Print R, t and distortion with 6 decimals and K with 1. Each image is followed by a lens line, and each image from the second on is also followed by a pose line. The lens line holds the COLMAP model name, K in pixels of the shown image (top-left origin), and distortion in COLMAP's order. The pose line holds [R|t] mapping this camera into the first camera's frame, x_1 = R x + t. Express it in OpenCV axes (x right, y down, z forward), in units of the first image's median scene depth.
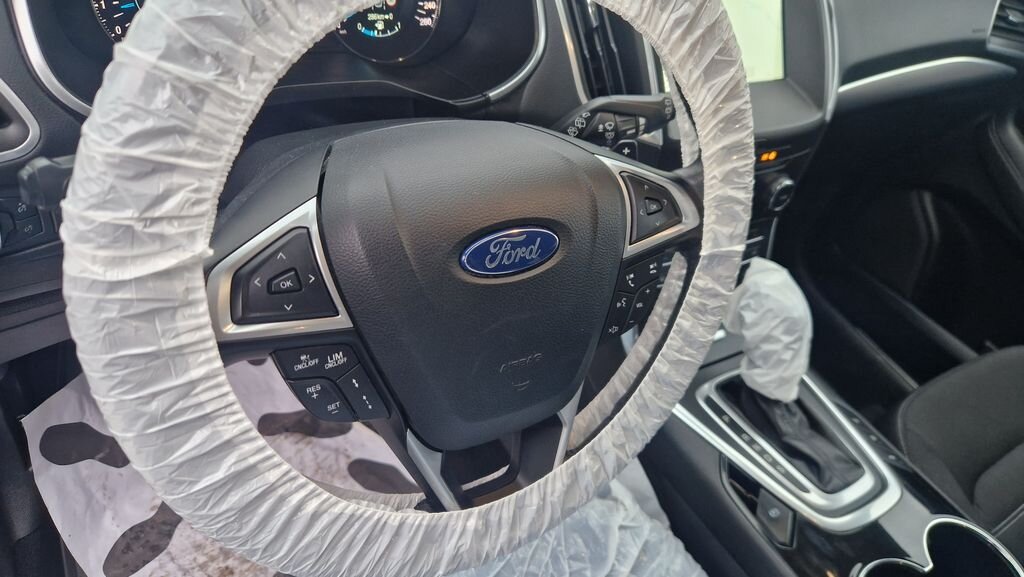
lens RADIAL K [[711.2, 0, 497.5], [0, 711.2, 284.5], [0, 0, 1]] dist [0.047706, -0.048104]
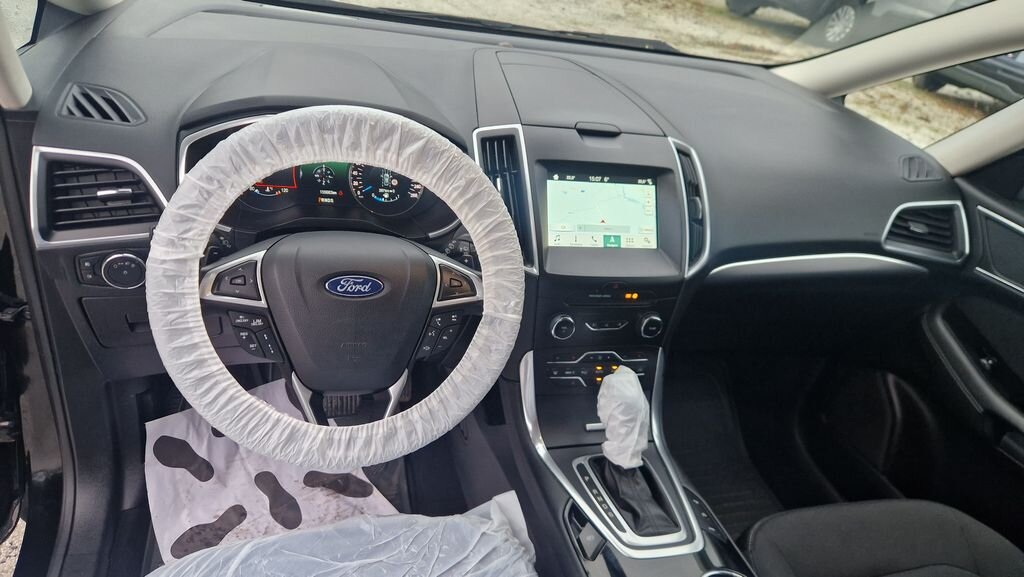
lens RADIAL K [[718.1, 0, 512.0], [0, 718.1, 288.5], [0, 0, 1]] dist [0.104555, -0.155016]
pose [[0.968711, 0.083222, -0.233825, 0.684397], [-0.143292, 0.956766, -0.253112, 0.303837], [0.202651, 0.278698, 0.938755, -0.617310]]
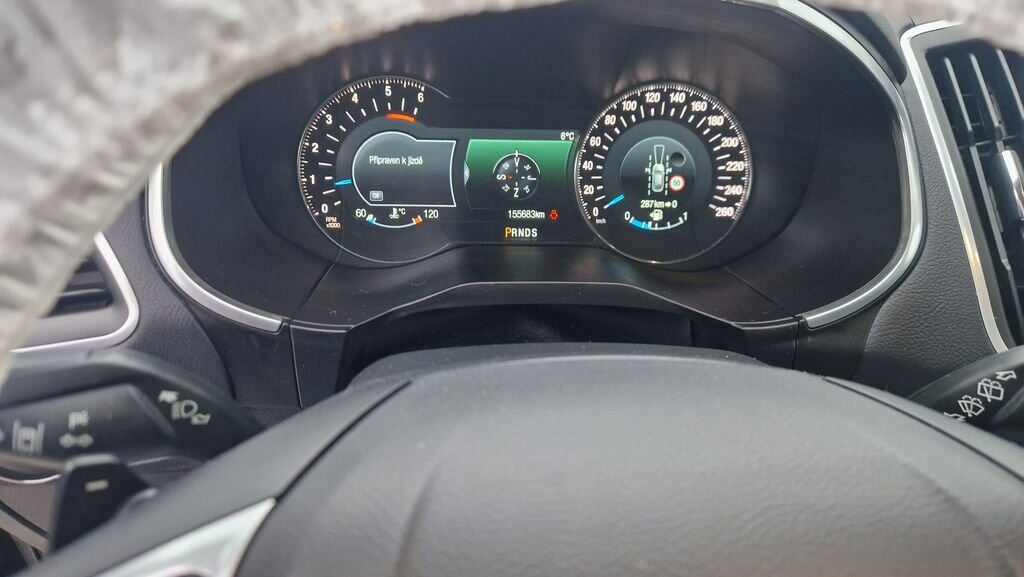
lens RADIAL K [[700.2, 0, 512.0], [0, 700.2, 288.5], [0, 0, 1]] dist [0.105132, -0.132460]
pose [[0.885558, 0.061979, -0.460376, 0.048684], [-0.190924, 0.952044, -0.239083, -0.115519], [0.423480, 0.299619, 0.854923, 0.436011]]
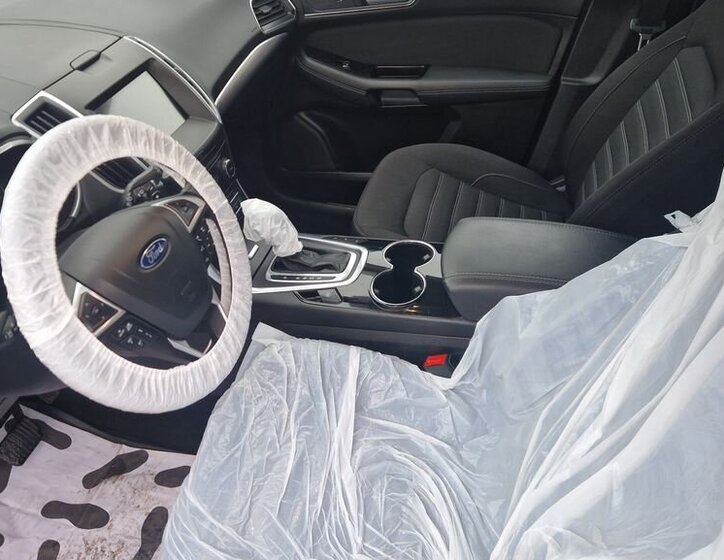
lens RADIAL K [[688.2, 0, 360.6], [0, 688.2, 269.8], [0, 0, 1]] dist [0.101878, 0.009013]
pose [[0.684430, -0.621431, 0.381287, -0.326294], [0.631693, 0.766573, 0.115458, 0.125730], [-0.364034, 0.161833, 0.917218, -1.085117]]
